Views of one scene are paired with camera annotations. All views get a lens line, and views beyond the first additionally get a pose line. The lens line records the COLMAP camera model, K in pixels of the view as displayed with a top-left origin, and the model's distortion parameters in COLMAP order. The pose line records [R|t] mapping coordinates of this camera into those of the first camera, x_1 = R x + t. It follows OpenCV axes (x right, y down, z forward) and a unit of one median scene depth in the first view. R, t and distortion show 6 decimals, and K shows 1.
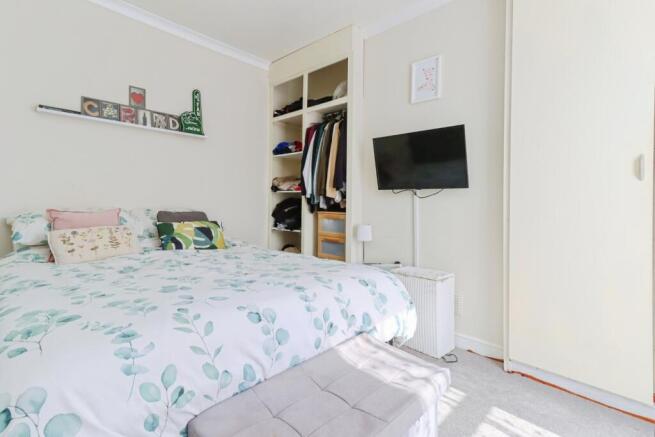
lens RADIAL K [[305.5, 0, 333.3], [0, 305.5, 207.8], [0, 0, 1]] dist [0.012898, 0.000178]
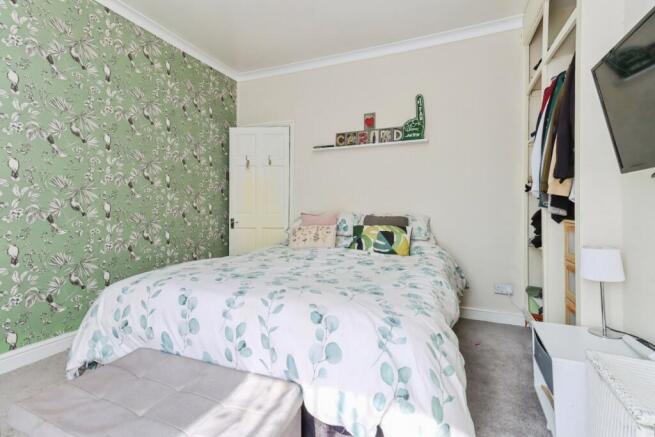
lens RADIAL K [[305.5, 0, 333.3], [0, 305.5, 207.8], [0, 0, 1]] dist [0.012898, 0.000178]
pose [[0.359518, -0.014629, -0.933024, 0.458825], [-0.005583, 0.999825, -0.017828, 0.003799], [0.933121, 0.011619, 0.359373, 0.463283]]
